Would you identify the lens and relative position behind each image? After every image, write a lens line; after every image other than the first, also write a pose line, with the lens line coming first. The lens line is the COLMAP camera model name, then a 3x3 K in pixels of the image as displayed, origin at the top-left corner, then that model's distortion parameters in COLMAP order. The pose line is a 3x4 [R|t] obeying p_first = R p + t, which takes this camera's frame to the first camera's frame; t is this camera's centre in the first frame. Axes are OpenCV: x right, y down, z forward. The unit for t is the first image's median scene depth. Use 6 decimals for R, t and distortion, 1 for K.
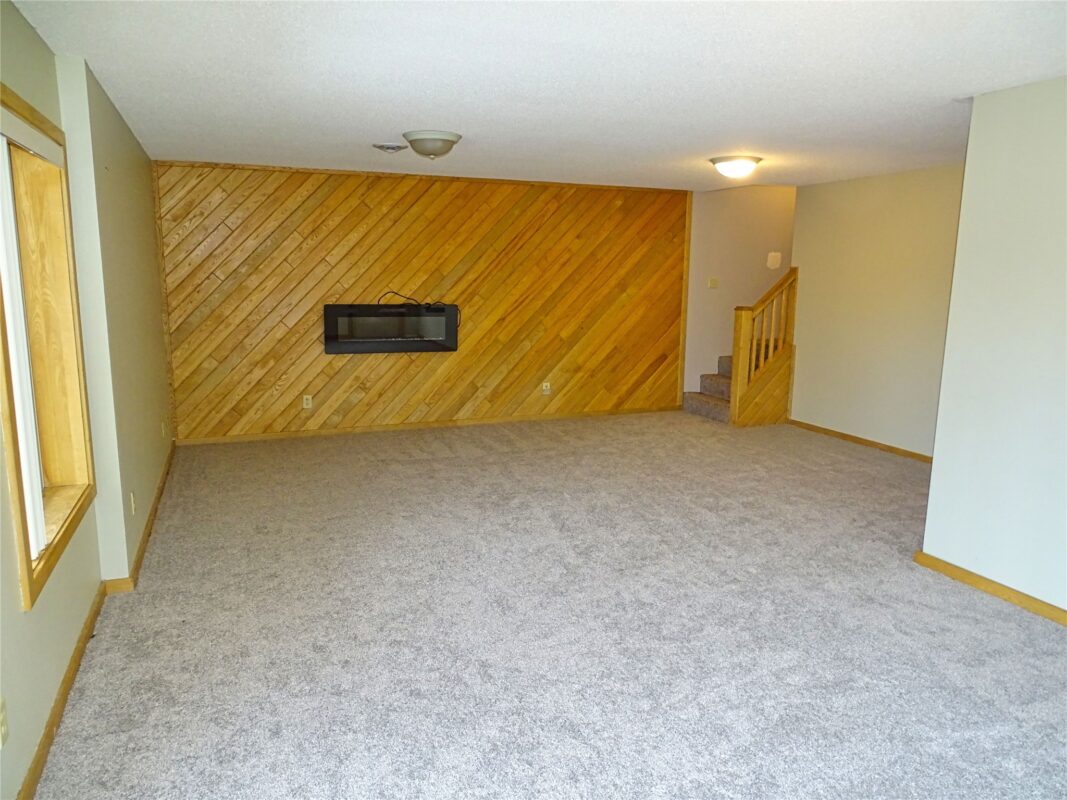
lens RADIAL K [[768.7, 0, 533.5], [0, 768.7, 400.0], [0, 0, 1]] dist [0.017413, 0.002690]
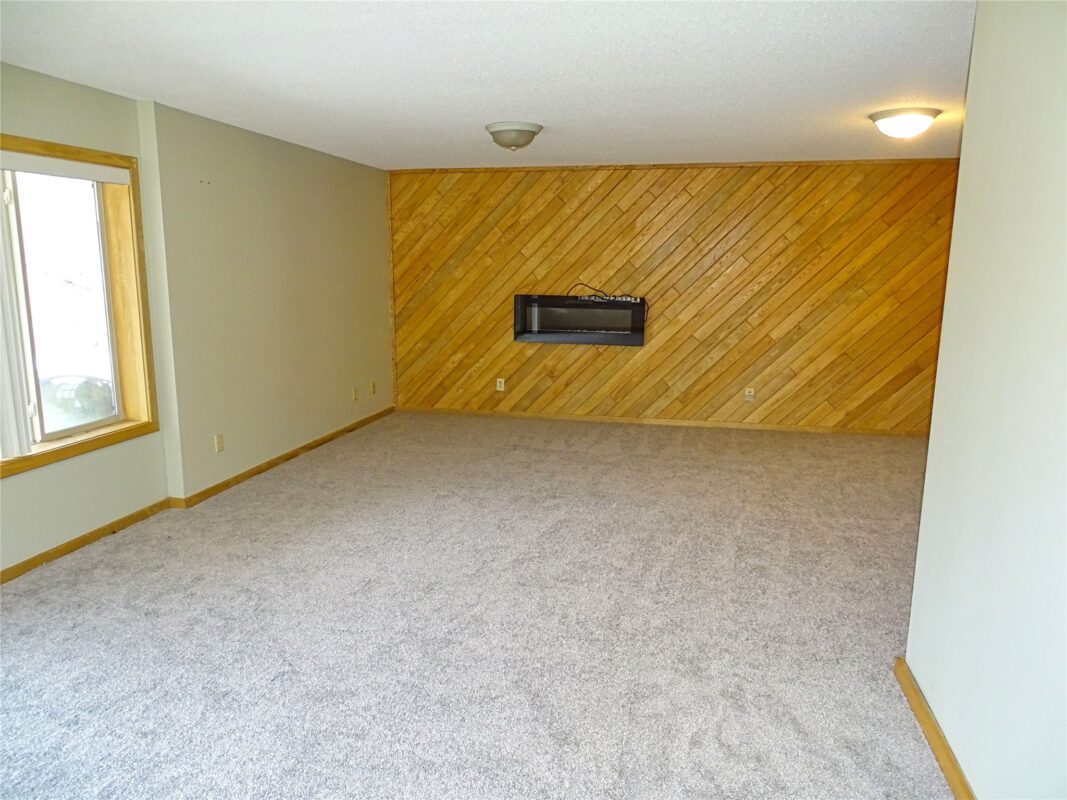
lens RADIAL K [[768.7, 0, 533.5], [0, 768.7, 400.0], [0, 0, 1]] dist [0.017413, 0.002690]
pose [[0.823283, 0.097606, -0.559176, 0.358232], [-0.093979, 0.994948, 0.035306, -0.019144], [0.559798, 0.023484, 0.828297, 0.138239]]
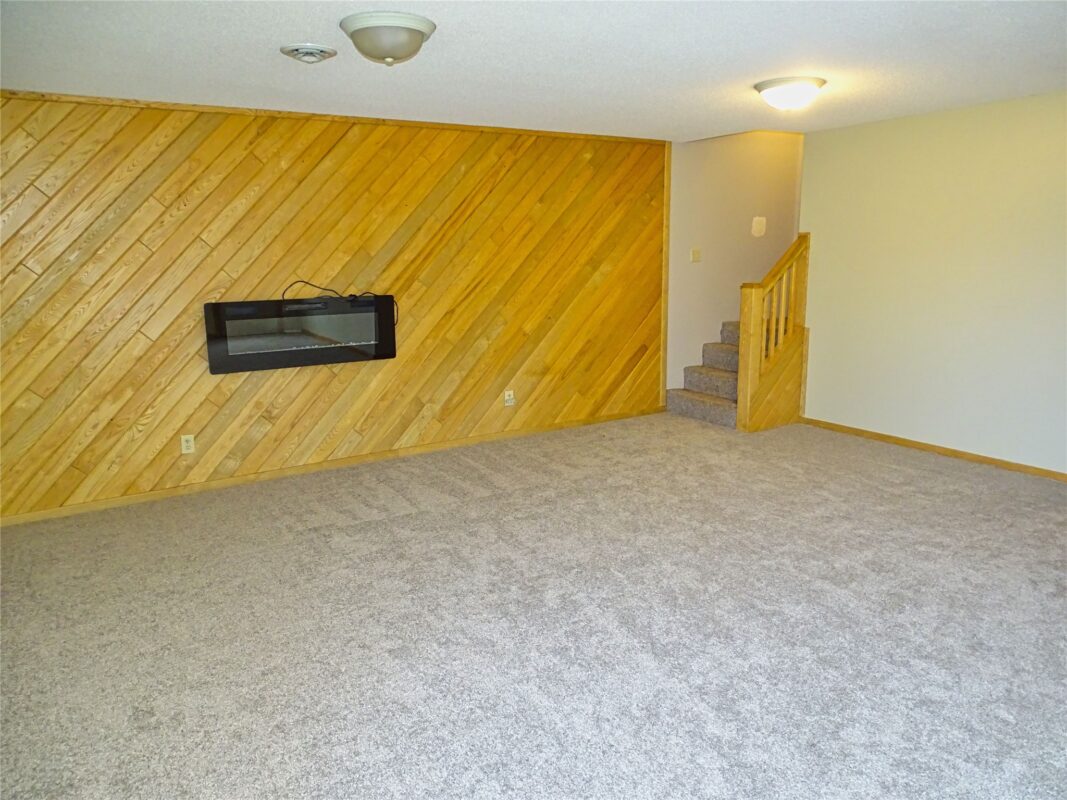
lens RADIAL K [[768.7, 0, 533.5], [0, 768.7, 400.0], [0, 0, 1]] dist [0.017413, 0.002690]
pose [[0.983983, -0.063532, 0.166556, -0.102081], [0.058995, 0.997744, 0.032051, -0.042355], [-0.168217, -0.021712, 0.985511, 0.266778]]
